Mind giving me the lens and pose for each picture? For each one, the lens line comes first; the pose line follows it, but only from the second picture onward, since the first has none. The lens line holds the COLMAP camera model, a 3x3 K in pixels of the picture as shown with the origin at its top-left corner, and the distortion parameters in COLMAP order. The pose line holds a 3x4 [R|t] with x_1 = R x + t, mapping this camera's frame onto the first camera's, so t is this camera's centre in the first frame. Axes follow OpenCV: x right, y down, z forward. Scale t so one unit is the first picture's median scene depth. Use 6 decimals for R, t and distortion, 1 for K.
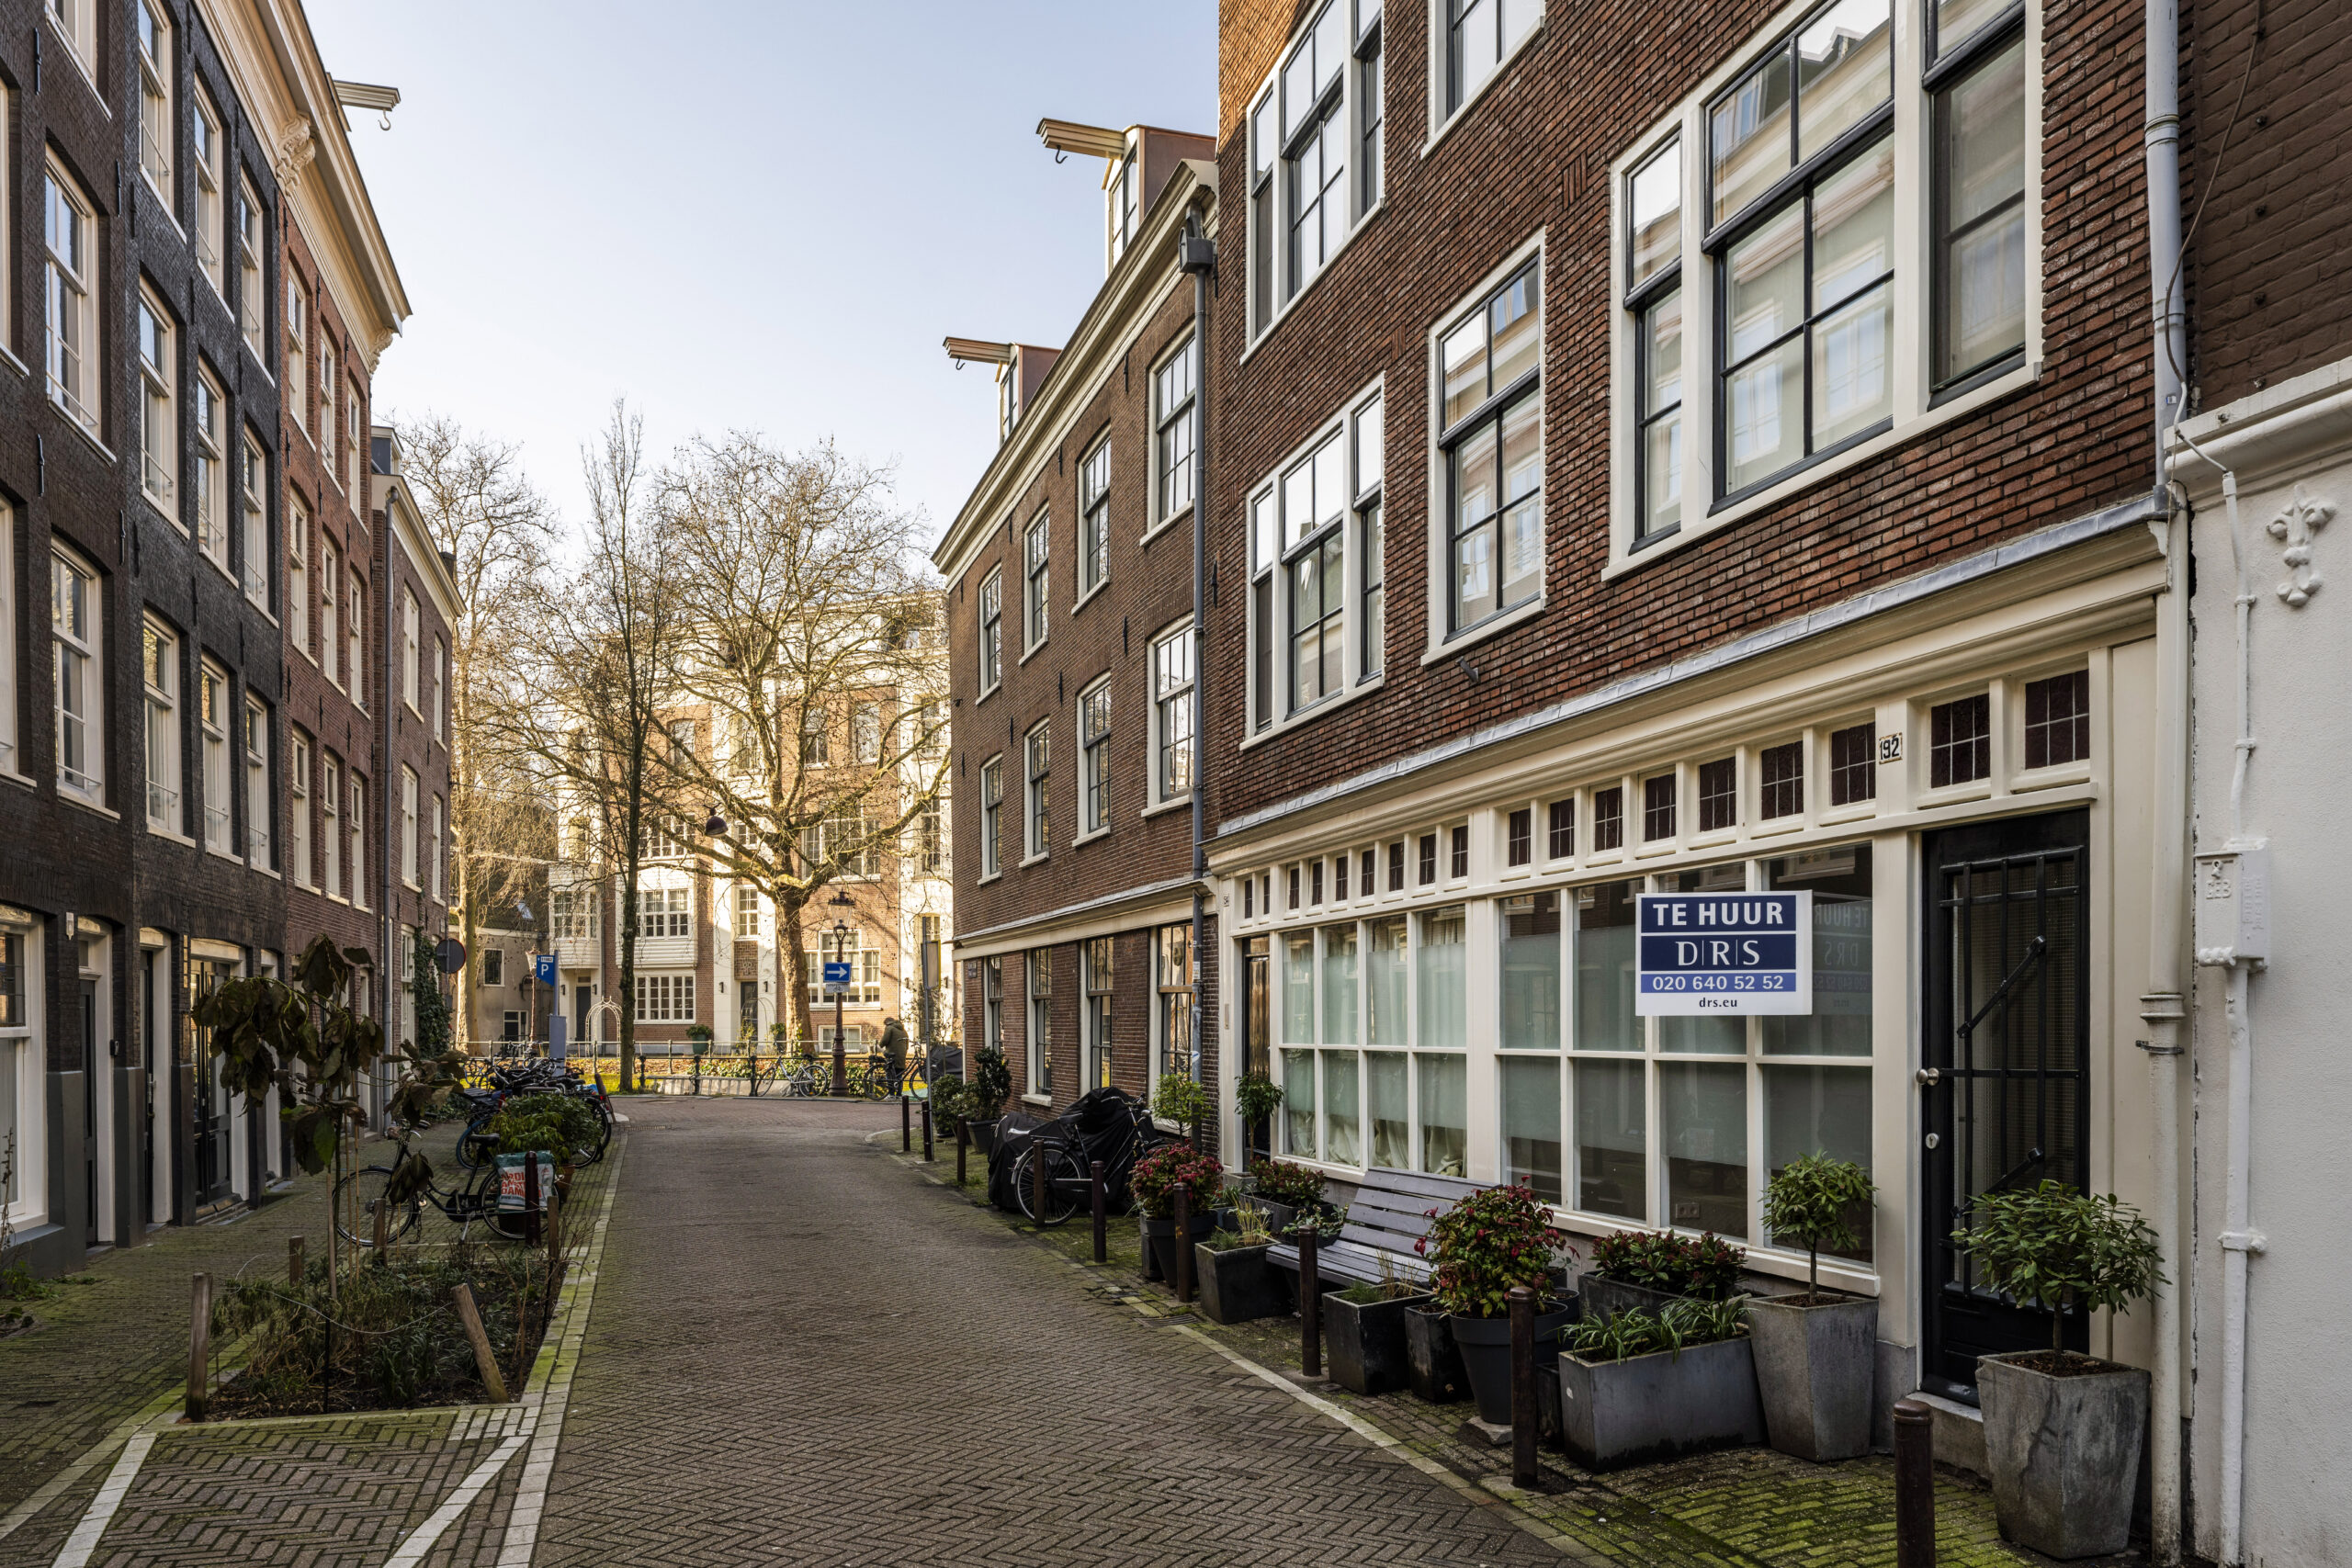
lens RADIAL K [[1669.5, 0, 1273.9], [0, 1669.5, 737.4], [0, 0, 1]] dist [-0.001889, 0.004436]
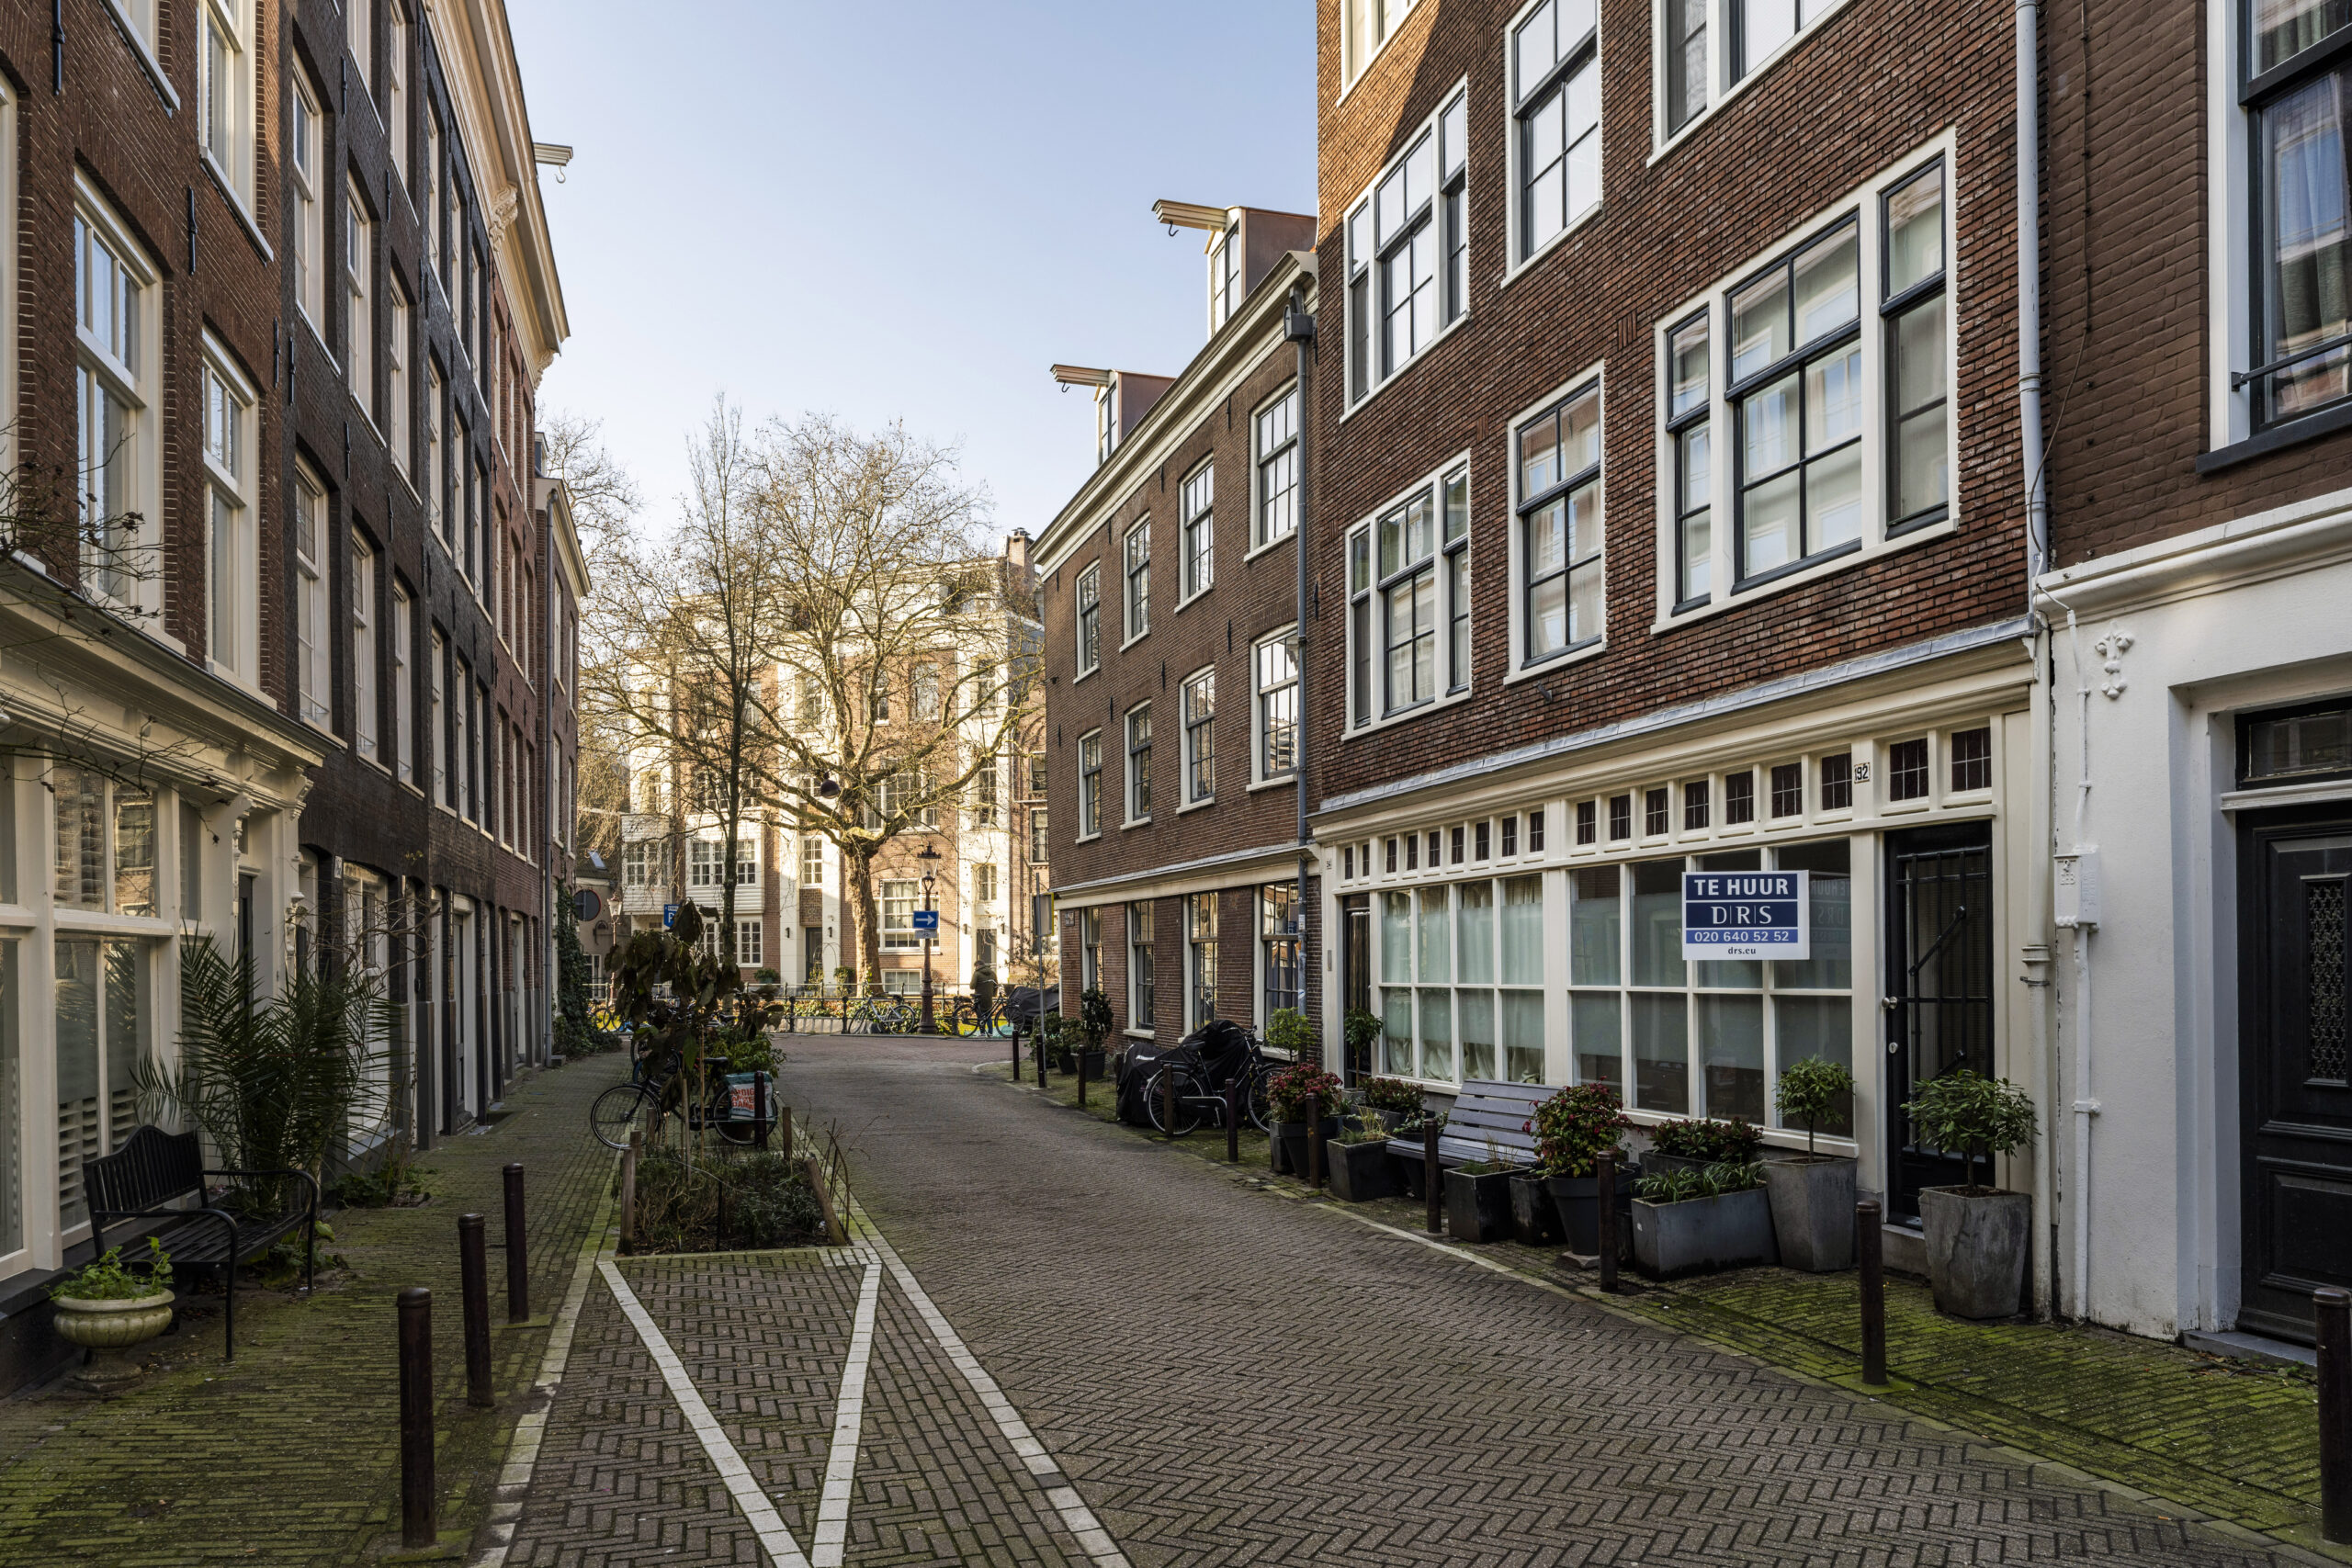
lens RADIAL K [[1638.6, 0, 1354.9], [0, 1638.6, 563.5], [0, 0, 1]] dist [0.002050, -0.000140]
pose [[0.998380, 0.018260, 0.053892, -0.129287], [-0.014190, 0.997085, -0.074968, -0.053282], [-0.055104, 0.074082, 0.995729, -0.349553]]
